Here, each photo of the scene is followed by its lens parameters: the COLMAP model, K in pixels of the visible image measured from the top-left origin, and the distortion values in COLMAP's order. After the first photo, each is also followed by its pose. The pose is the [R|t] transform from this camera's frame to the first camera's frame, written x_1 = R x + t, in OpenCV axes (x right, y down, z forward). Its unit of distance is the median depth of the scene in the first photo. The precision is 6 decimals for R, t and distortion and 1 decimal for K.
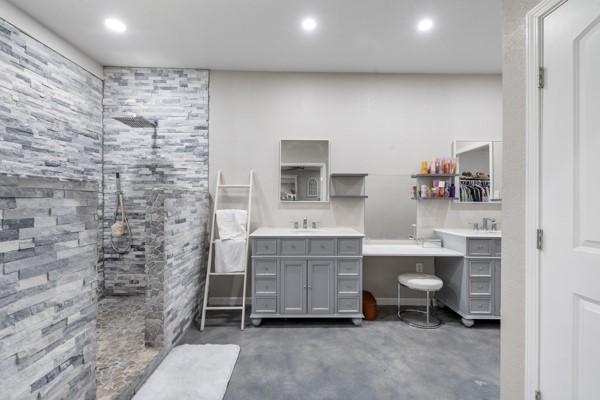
lens RADIAL K [[252.5, 0, 298.0], [0, 252.5, 205.3], [0, 0, 1]] dist [0.009509, -0.005150]
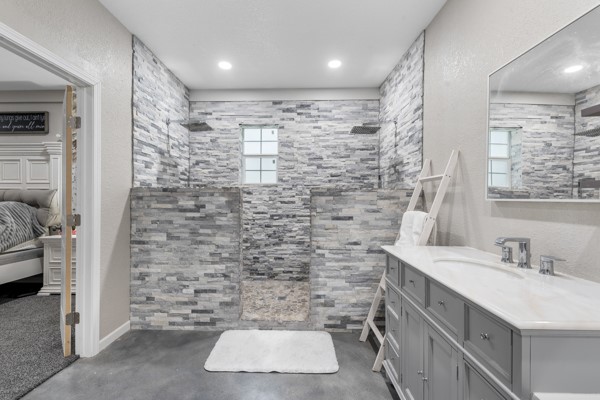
lens RADIAL K [[252.5, 0, 289.3], [0, 252.5, 202.1], [0, 0, 1]] dist [0.009509, -0.005150]
pose [[-0.040383, 0.008136, -0.999151, 0.612050], [-0.027518, 0.999579, 0.009252, -0.008695], [0.998805, 0.027868, -0.040142, 0.867152]]
